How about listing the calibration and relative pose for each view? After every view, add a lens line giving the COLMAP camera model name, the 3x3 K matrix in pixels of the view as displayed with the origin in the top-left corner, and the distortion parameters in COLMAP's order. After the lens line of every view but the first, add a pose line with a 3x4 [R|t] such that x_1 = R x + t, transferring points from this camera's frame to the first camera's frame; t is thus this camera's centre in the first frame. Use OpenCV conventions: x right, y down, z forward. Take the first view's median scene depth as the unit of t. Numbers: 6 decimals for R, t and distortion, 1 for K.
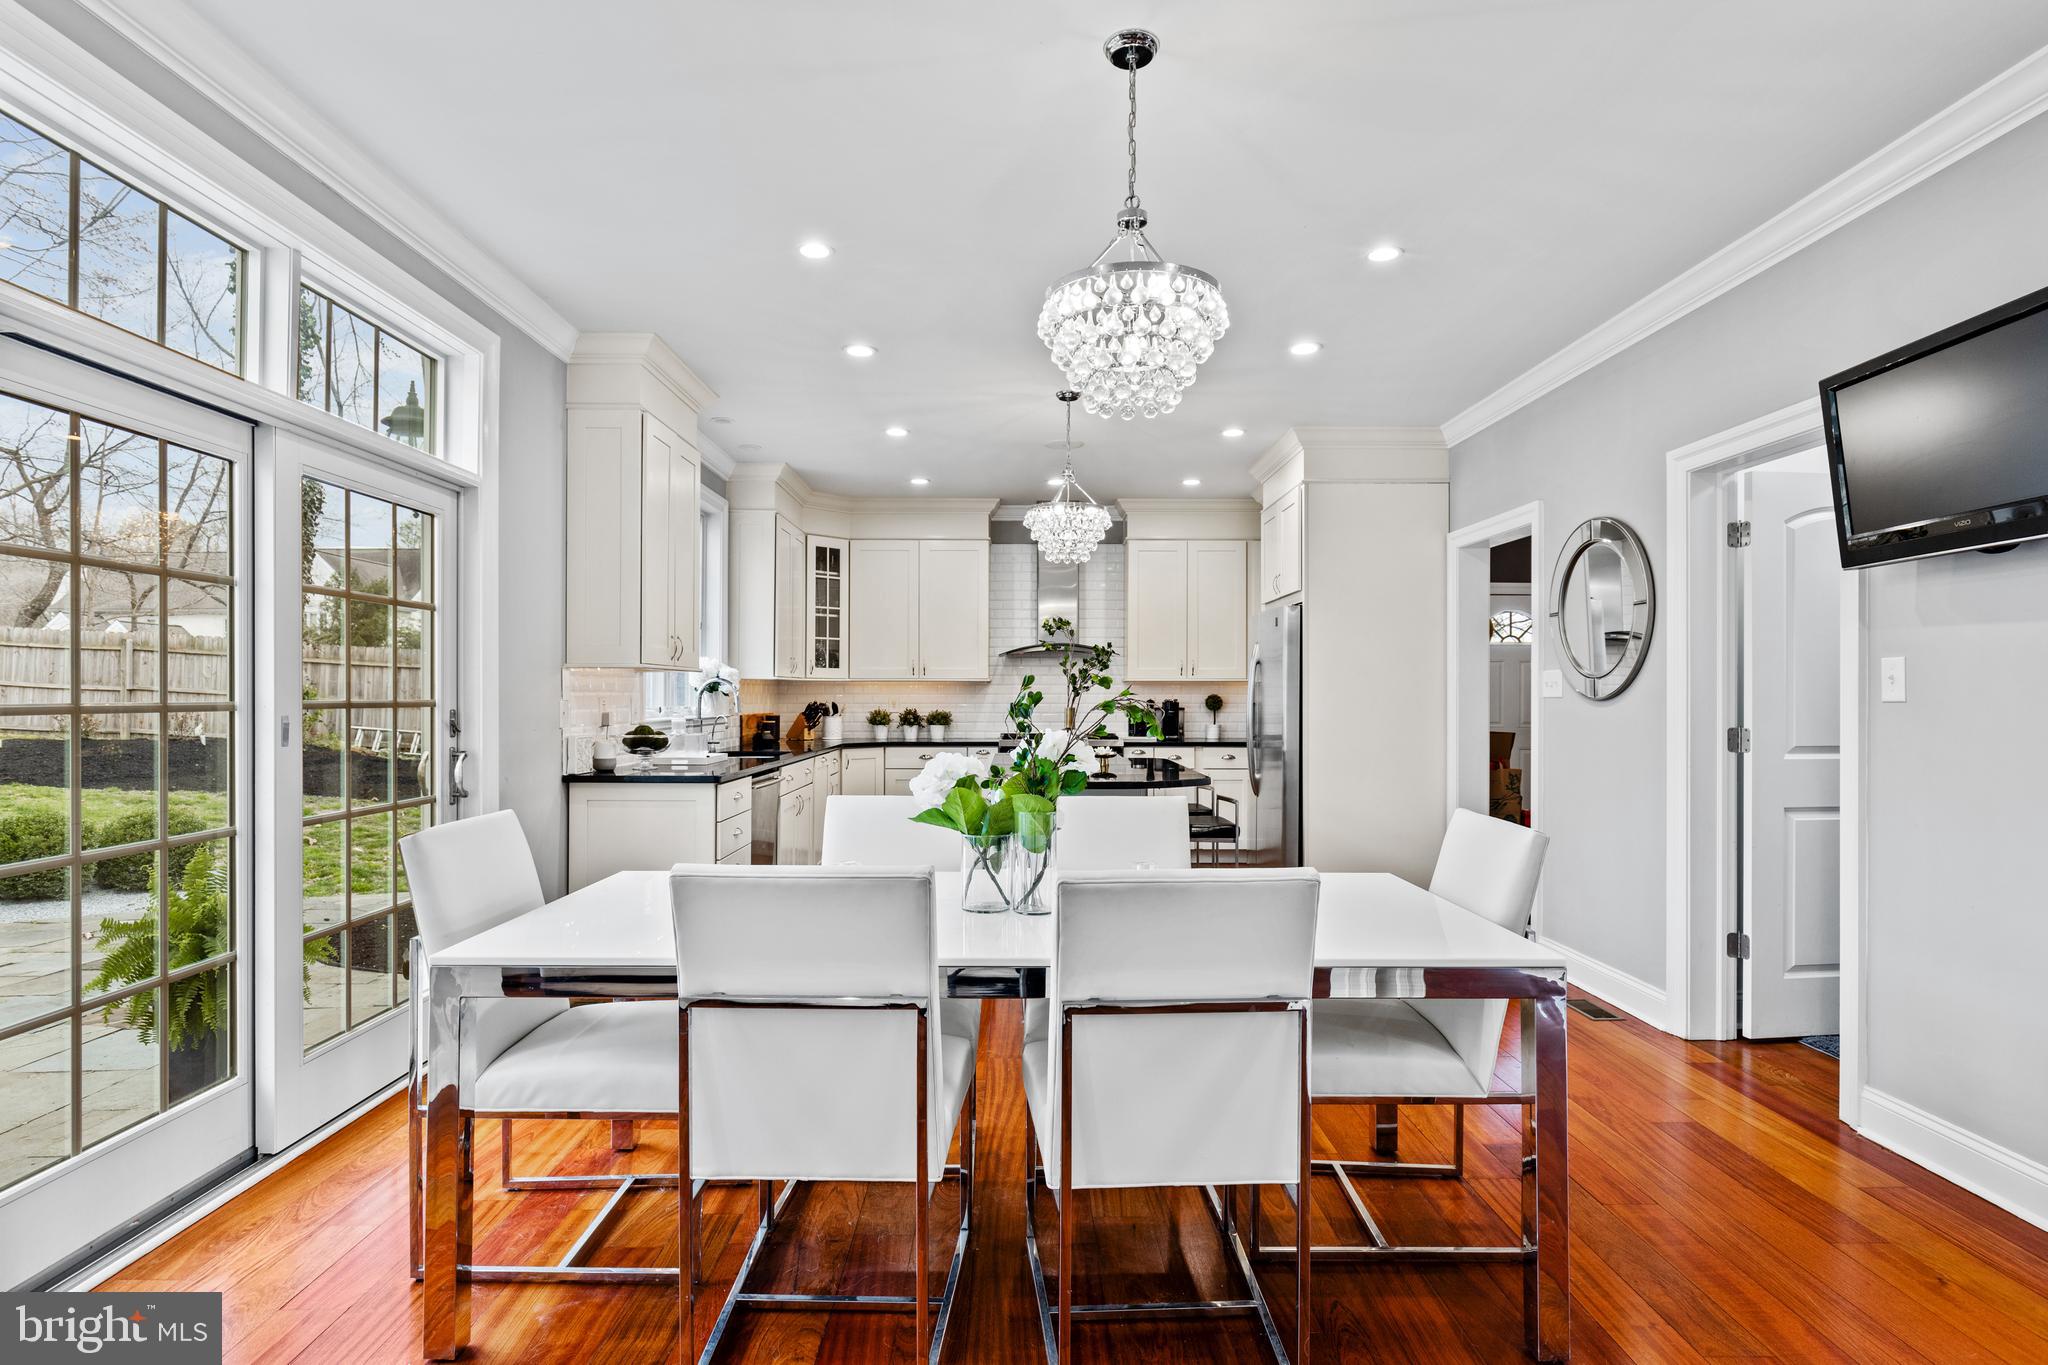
lens RADIAL K [[1076.0, 0, 1017.4], [0, 1076.0, 692.4], [0, 0, 1]] dist [-0.000986, -0.000078]
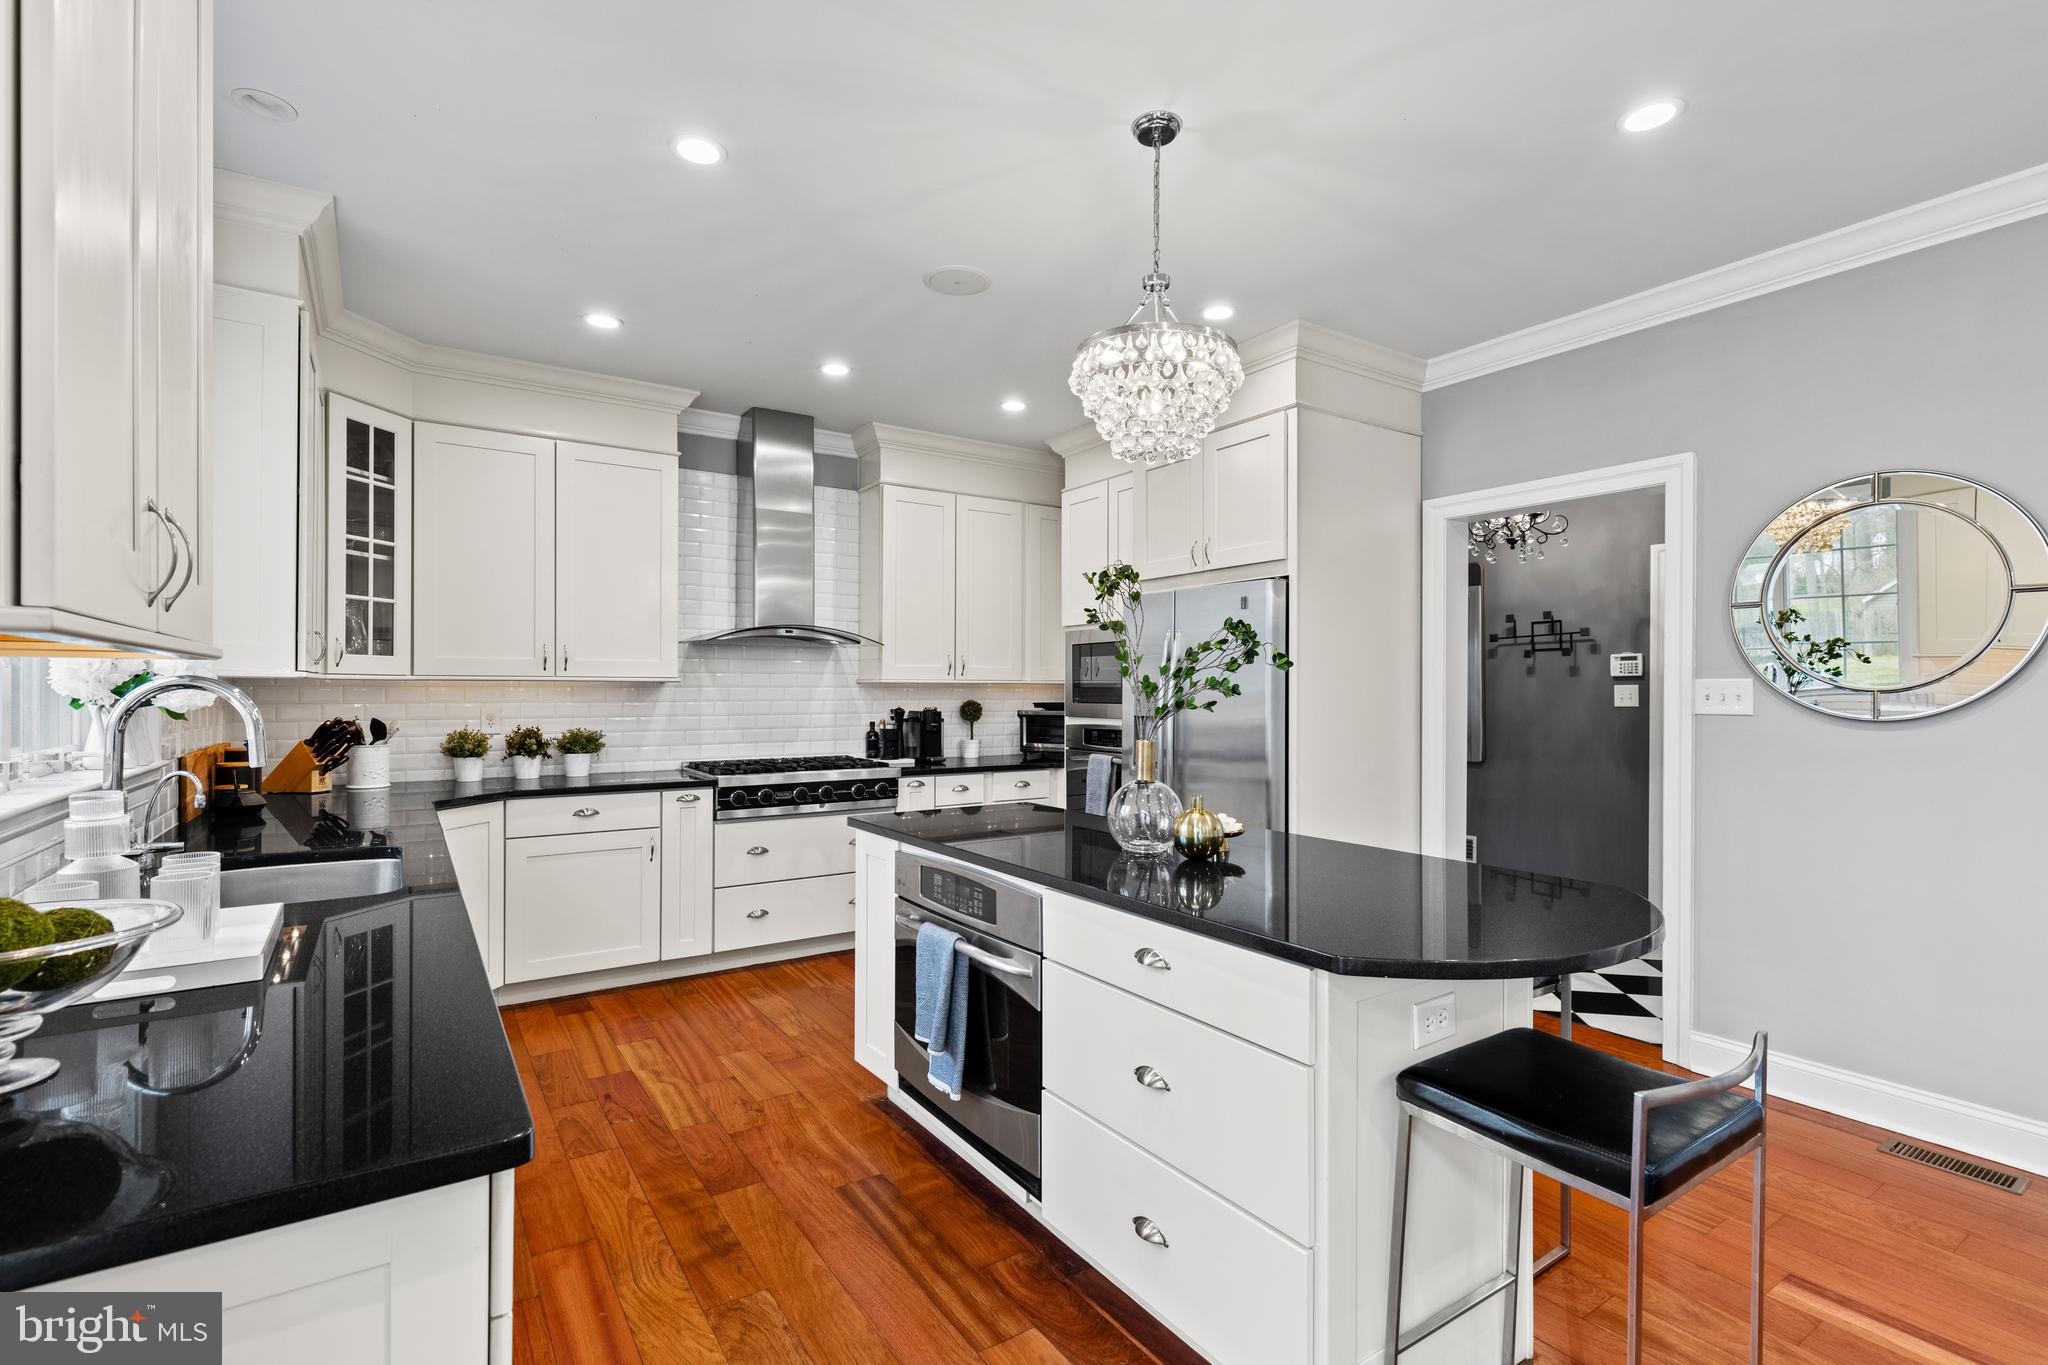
lens RADIAL K [[946.0, 0, 1021.5], [0, 946.0, 690.5], [0, 0, 1]] dist [0.010893, -0.000142]
pose [[0.834366, 0.001089, 0.551210, -0.165615], [-0.003165, 0.999991, 0.002816, -0.007576], [-0.551202, -0.004095, 0.834362, 0.431768]]
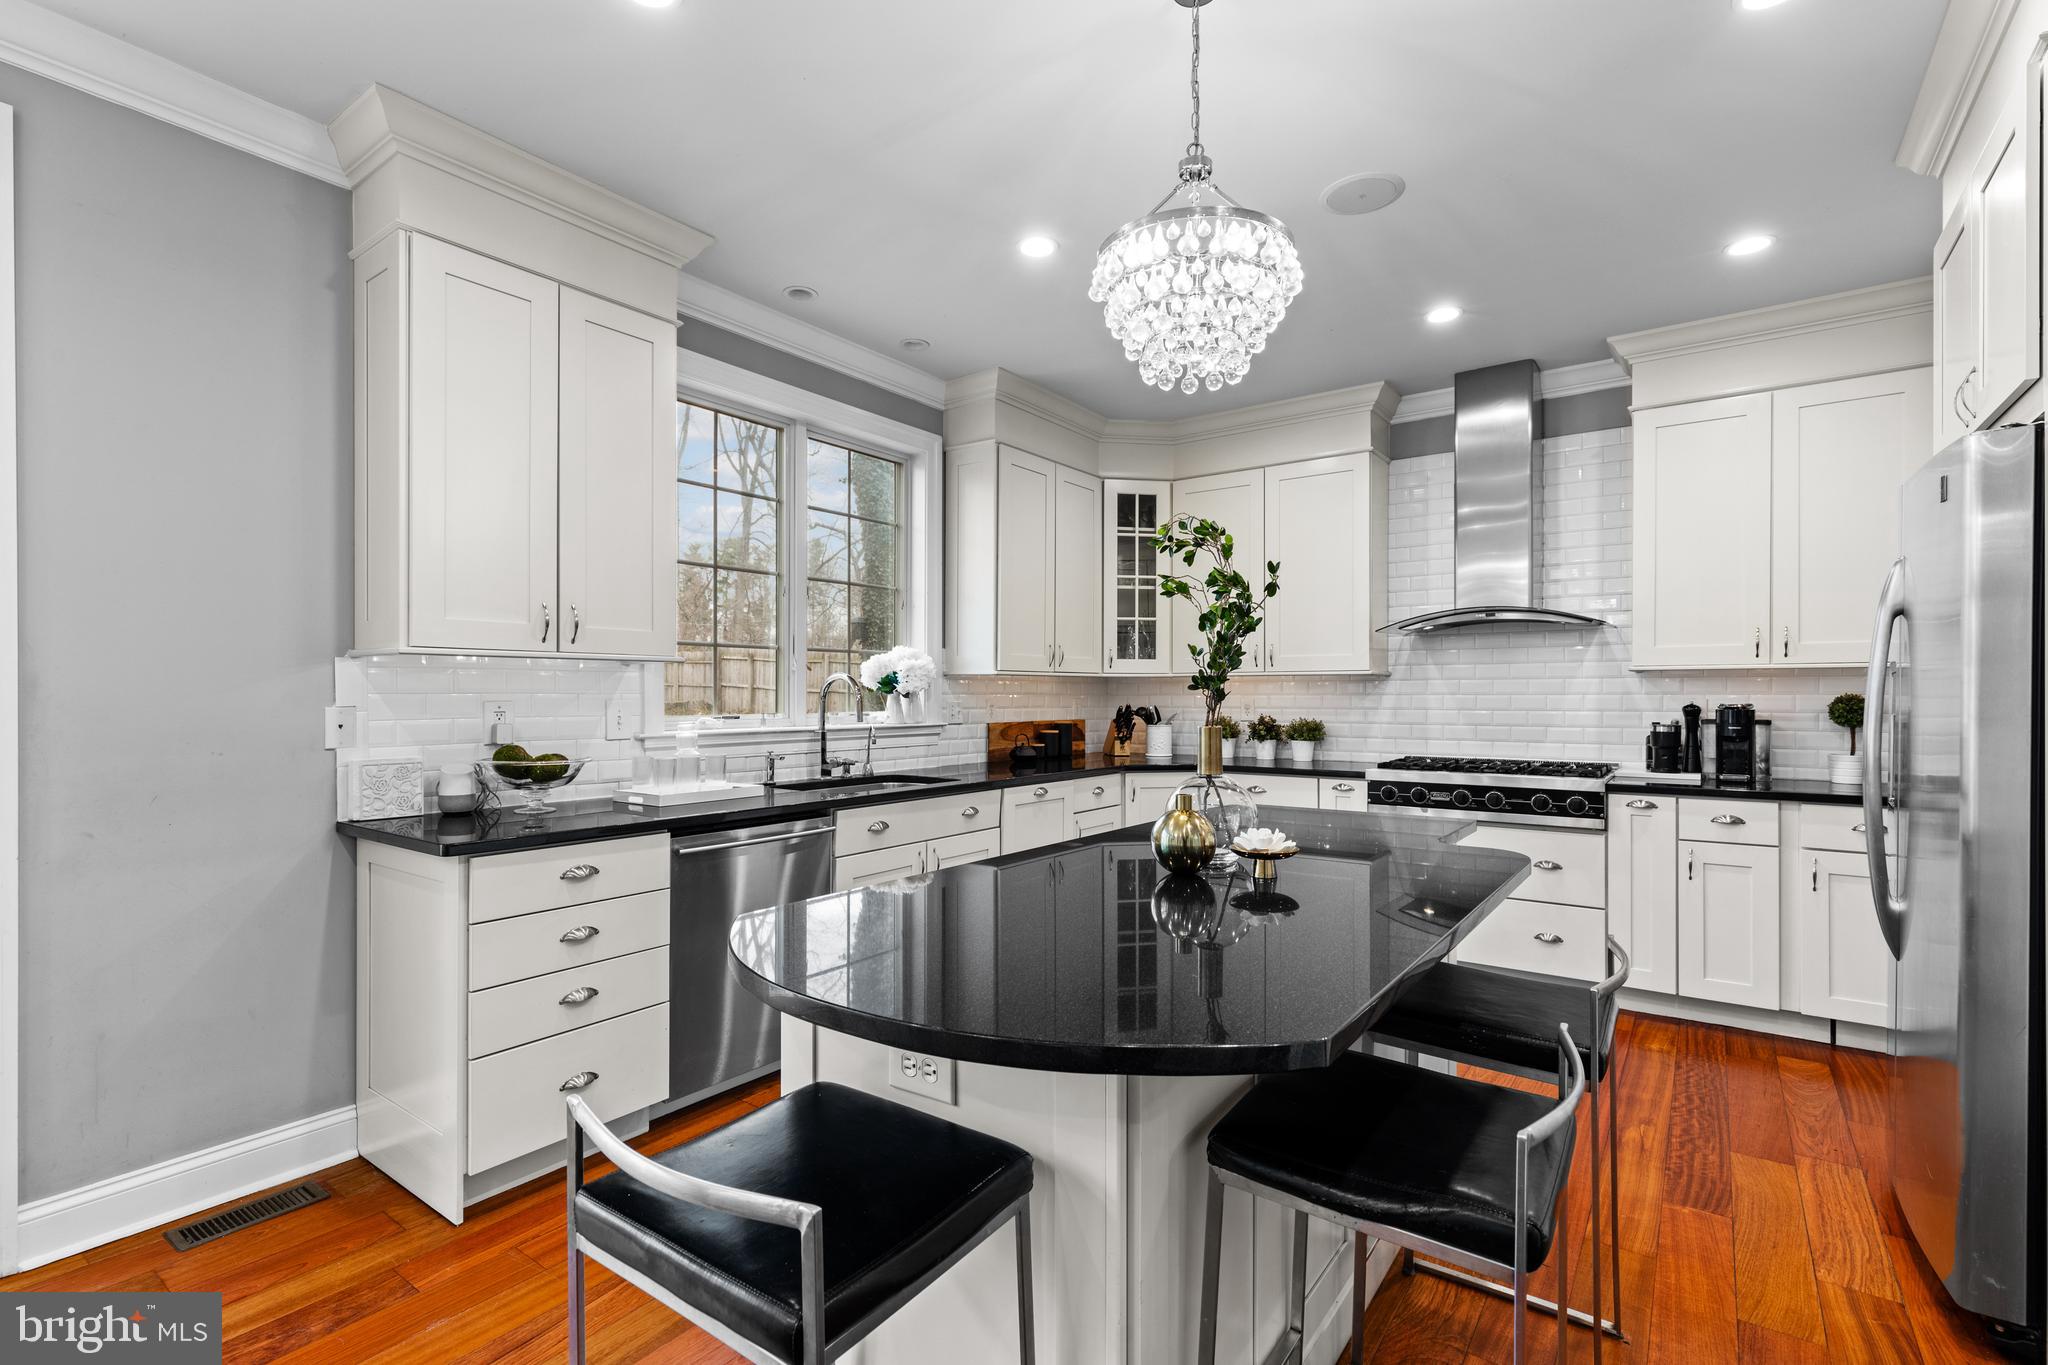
lens RADIAL K [[946.0, 0, 1021.5], [0, 946.0, 690.5], [0, 0, 1]] dist [0.010893, -0.000142]
pose [[0.808176, -0.004711, -0.588922, 0.137126], [0.002646, 0.999987, -0.004368, 0.001063], [0.588935, 0.001972, 0.808178, 0.431071]]
